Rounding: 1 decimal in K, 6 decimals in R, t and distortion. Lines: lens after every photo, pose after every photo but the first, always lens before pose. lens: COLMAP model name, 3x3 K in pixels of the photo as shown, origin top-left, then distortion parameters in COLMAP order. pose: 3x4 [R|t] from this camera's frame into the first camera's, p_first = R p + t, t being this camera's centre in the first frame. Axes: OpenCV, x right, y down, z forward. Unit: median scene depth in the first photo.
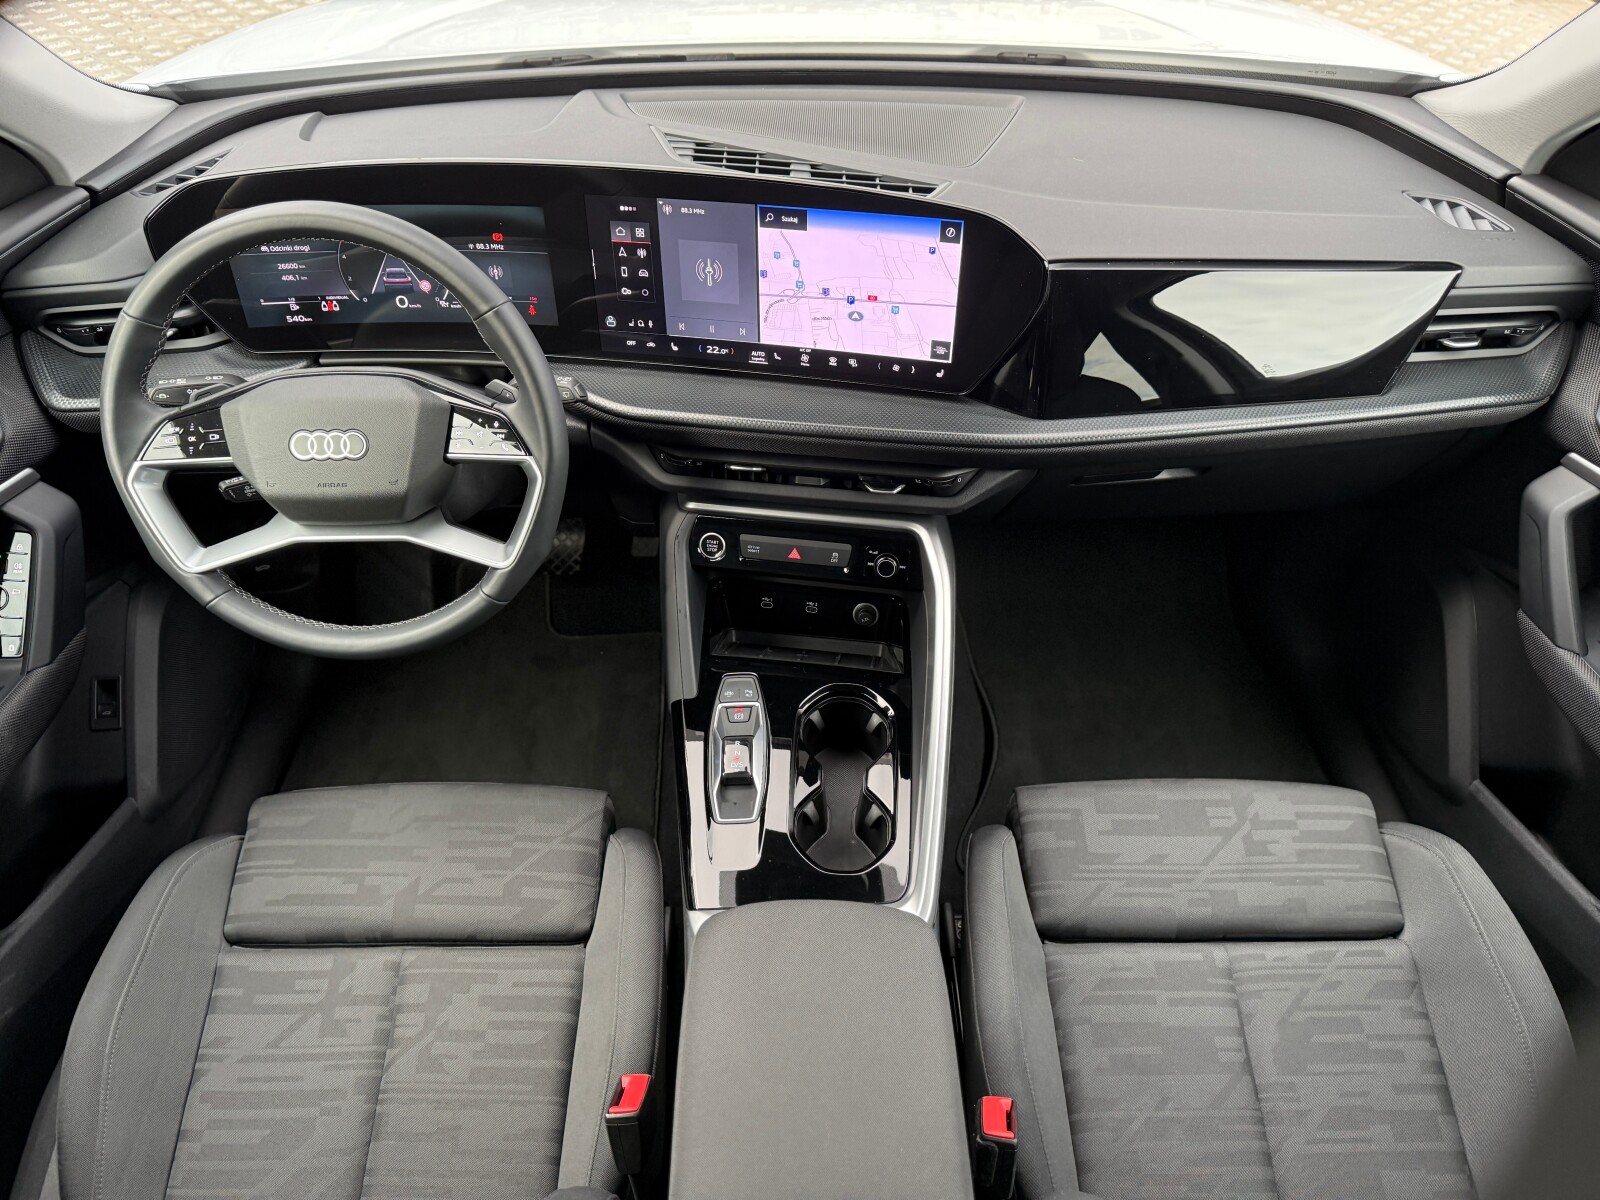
lens RADIAL K [[1124.3, 0, 800.0], [0, 1124.3, 600.0], [0, 0, 1]] dist [0.104647, -0.174129]
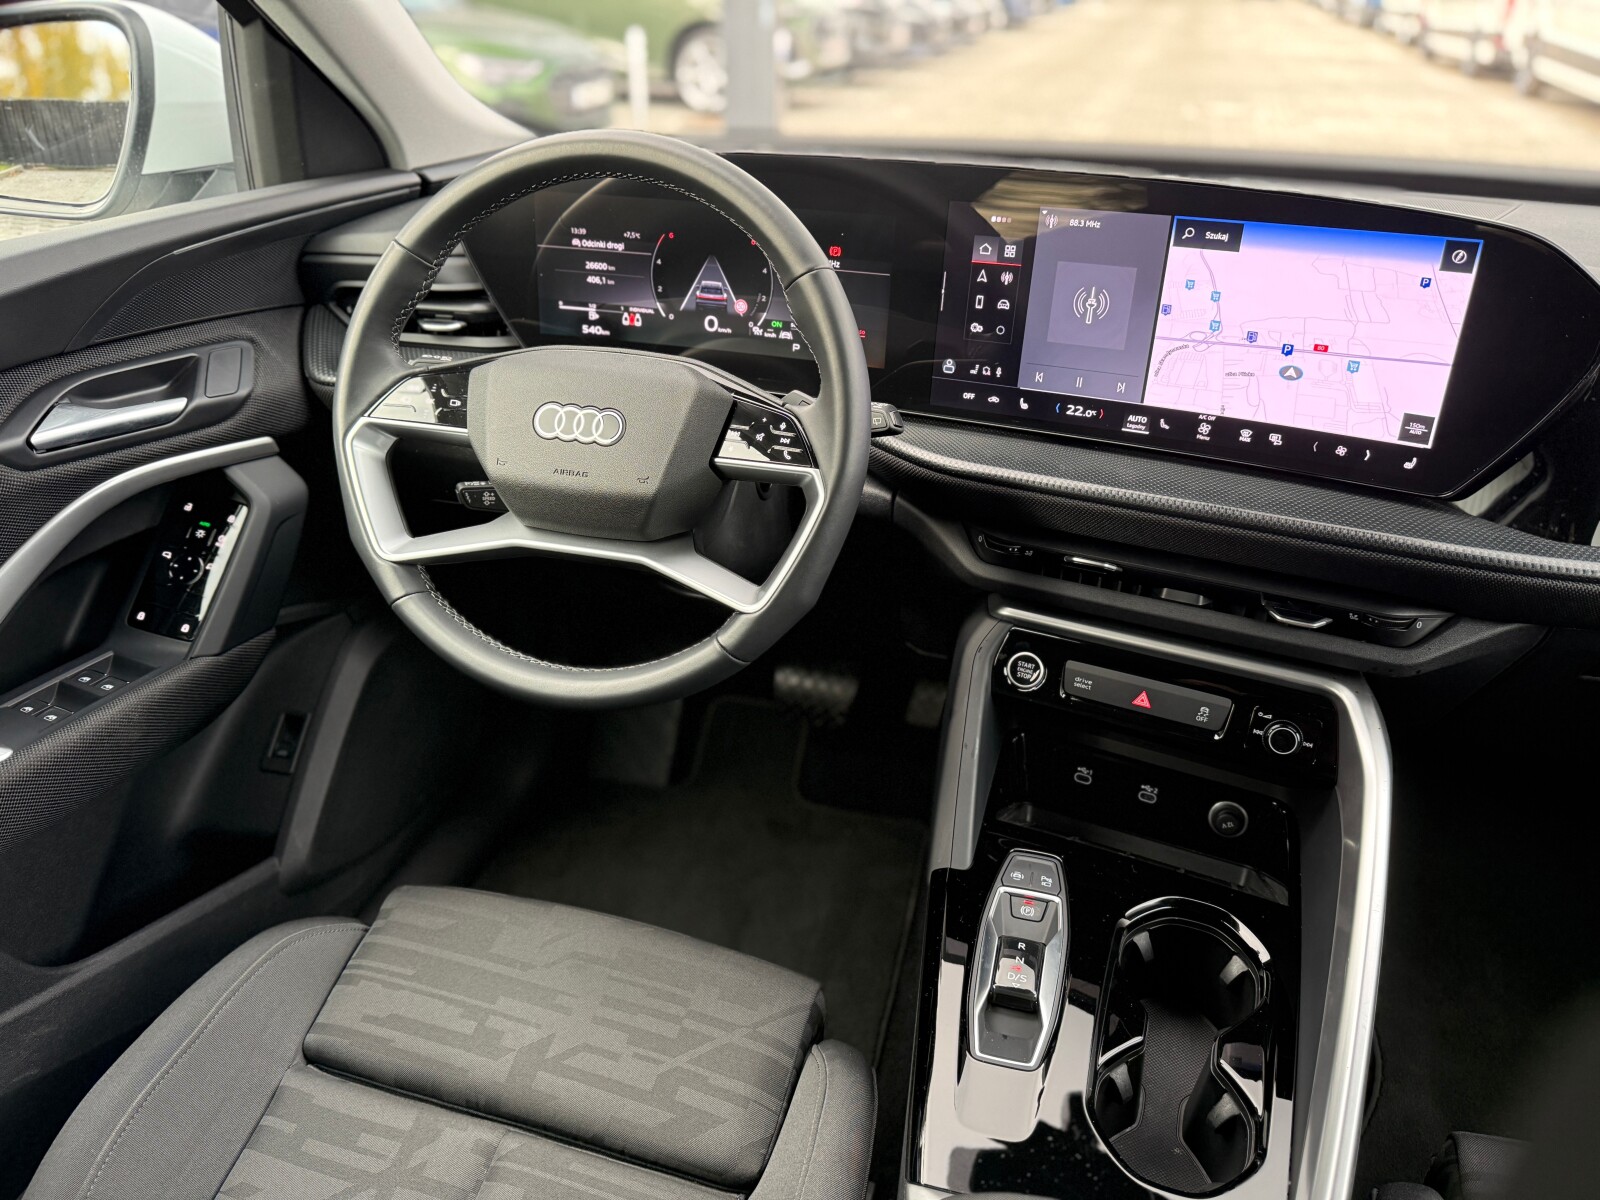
lens RADIAL K [[1124.3, 0, 800.0], [0, 1124.3, 600.0], [0, 0, 1]] dist [0.104647, -0.174129]
pose [[0.954643, 0.151923, -0.256077, -0.039296], [-0.209249, 0.954160, -0.213996, 0.102477], [0.211827, 0.257874, 0.942672, 0.276036]]
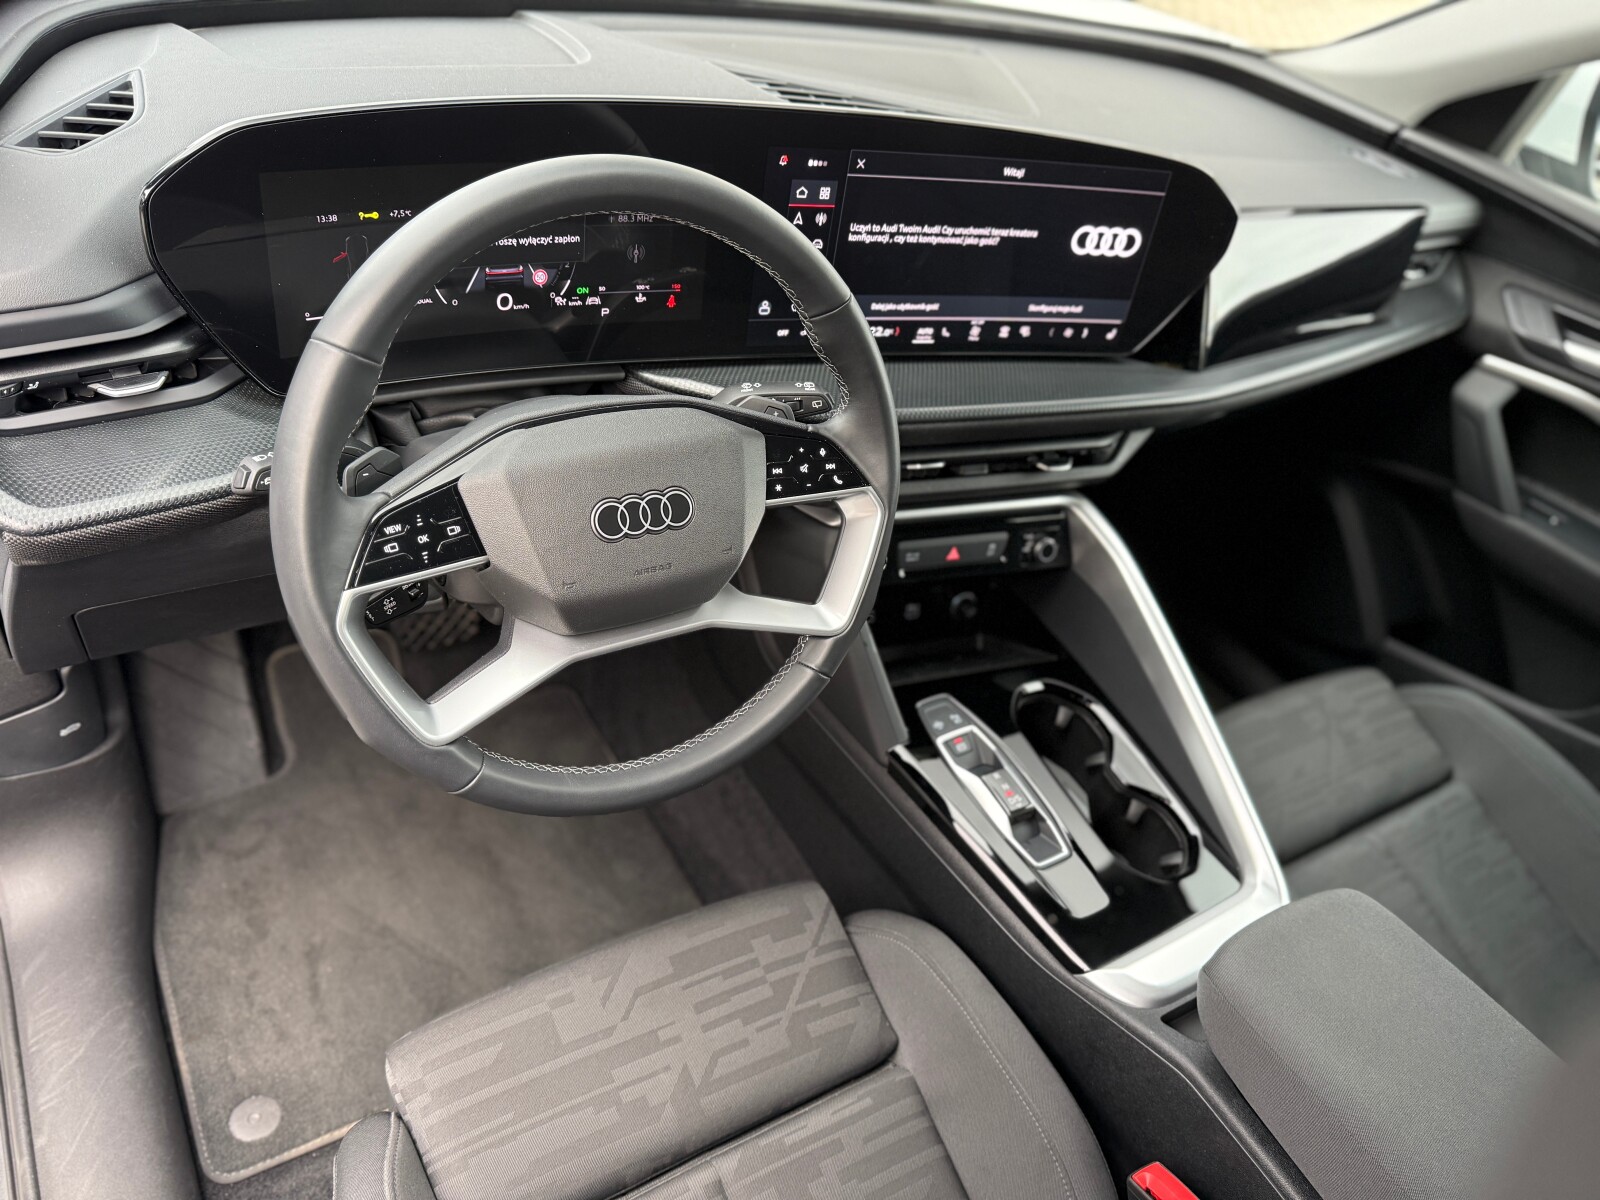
lens RADIAL K [[1124.3, 0, 800.0], [0, 1124.3, 600.0], [0, 0, 1]] dist [0.104647, -0.174129]
pose [[0.843915, -0.199252, 0.498102, -0.589452], [0.186817, 0.979504, 0.075307, -0.100294], [-0.502898, 0.029501, 0.863842, 0.307067]]
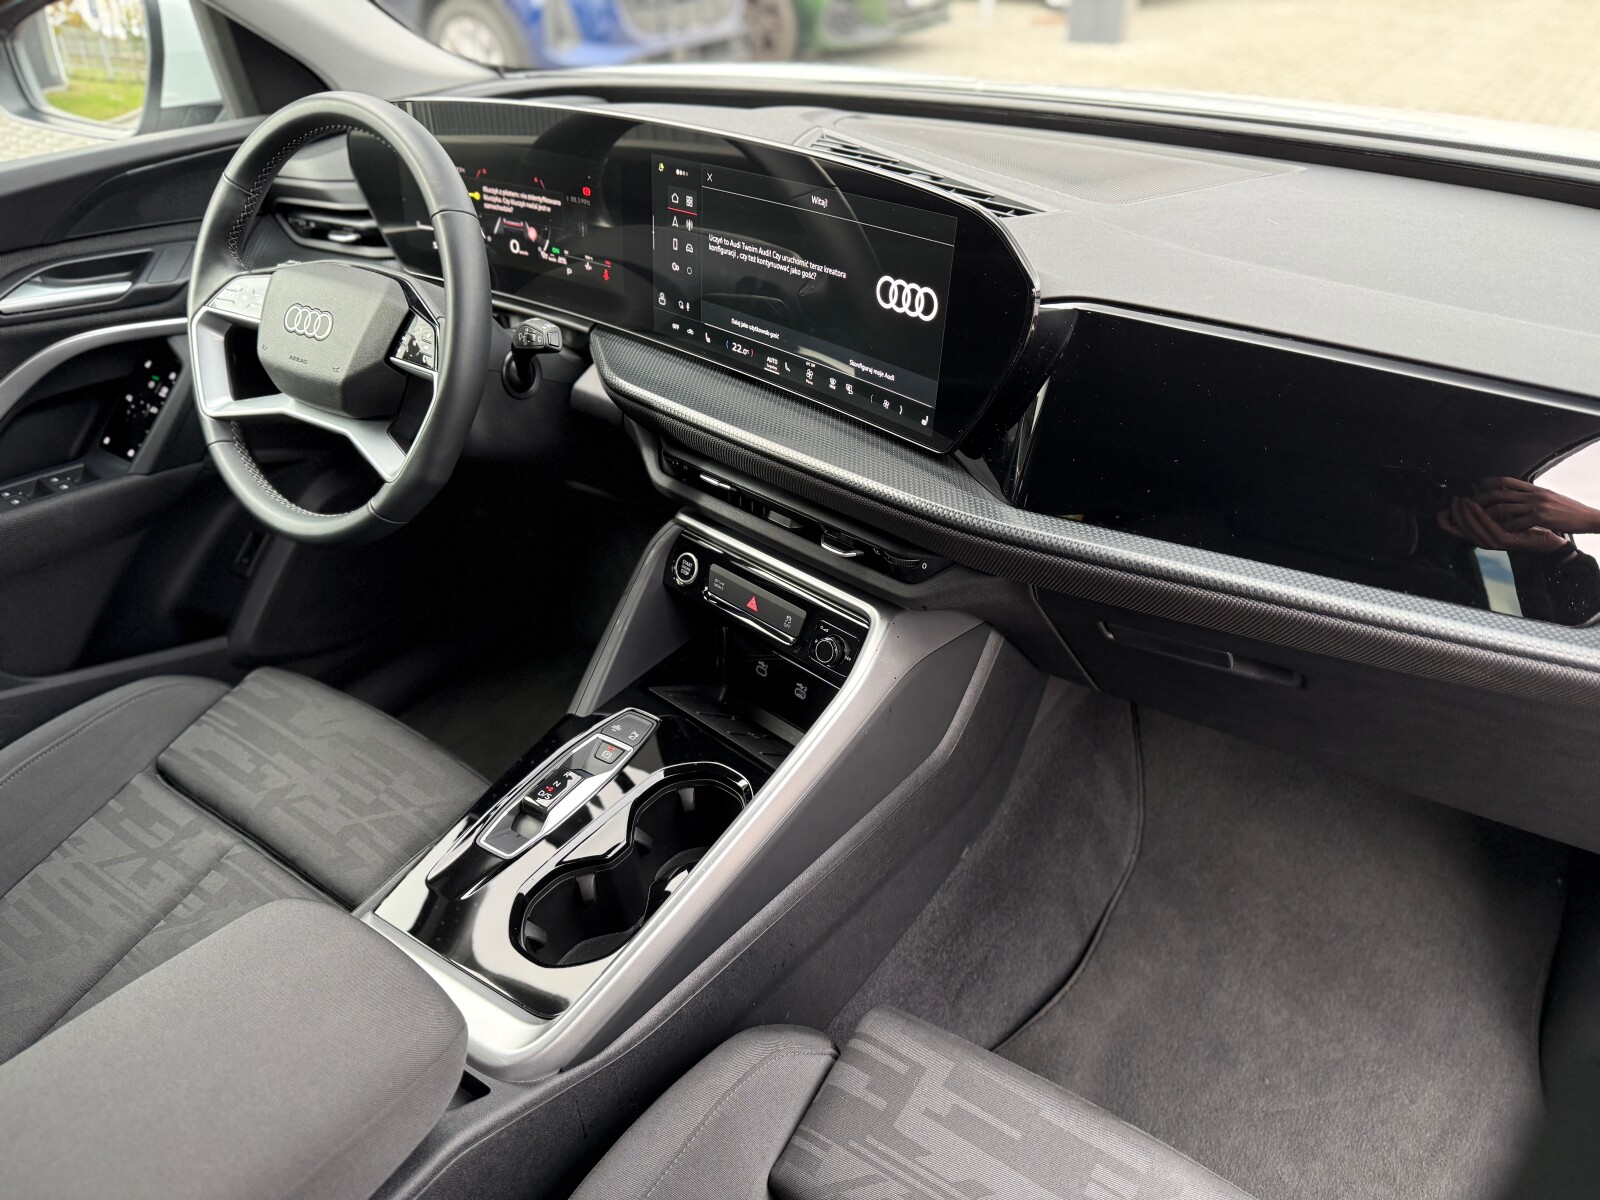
lens RADIAL K [[1124.3, 0, 800.0], [0, 1124.3, 600.0], [0, 0, 1]] dist [0.104647, -0.174129]
pose [[0.814910, 0.304737, -0.493008, 0.455345], [-0.375539, 0.925529, -0.048655, -0.017288], [0.441466, 0.224793, 0.868663, 0.309109]]
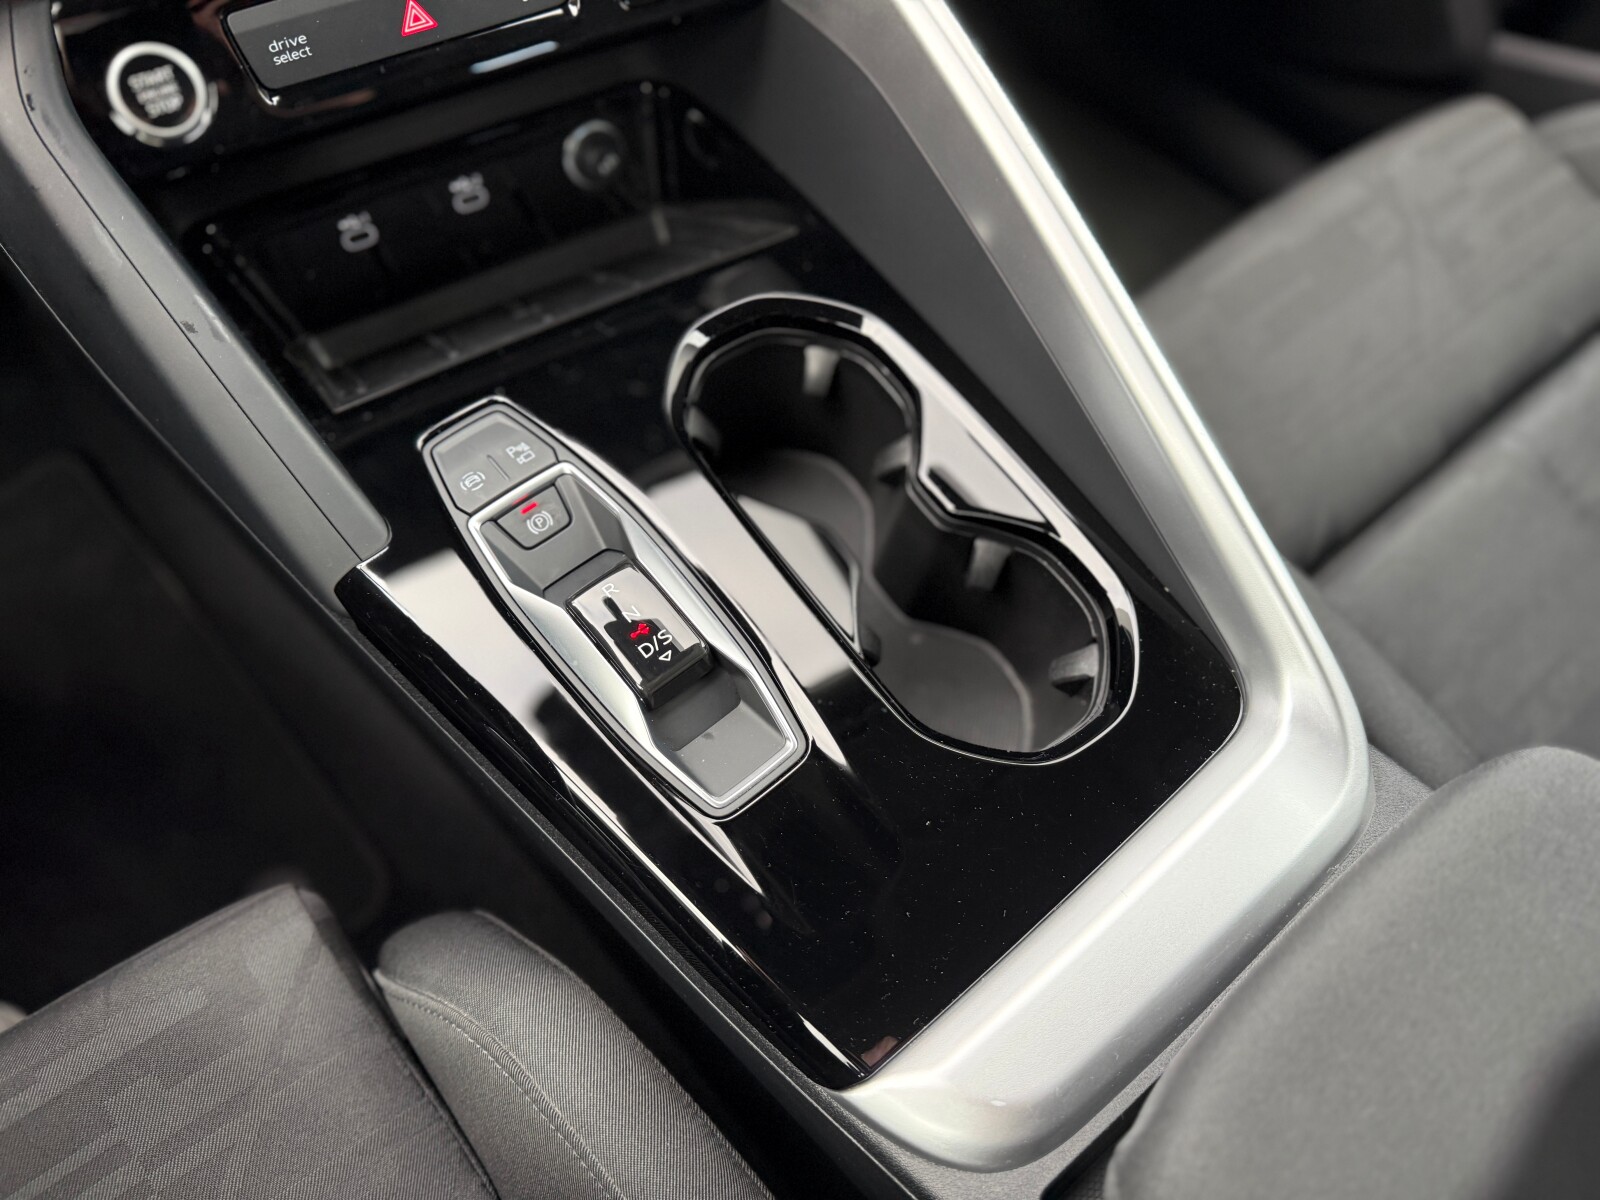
lens RADIAL K [[1153.8, 0, 800.0], [0, 1153.8, 600.0], [0, 0, 1]] dist [-0.008317, -0.004269]
pose [[0.775927, -0.528536, 0.344365, -0.131706], [0.395023, 0.832716, 0.387996, 0.016133], [-0.491828, -0.165025, 0.854910, 0.658747]]
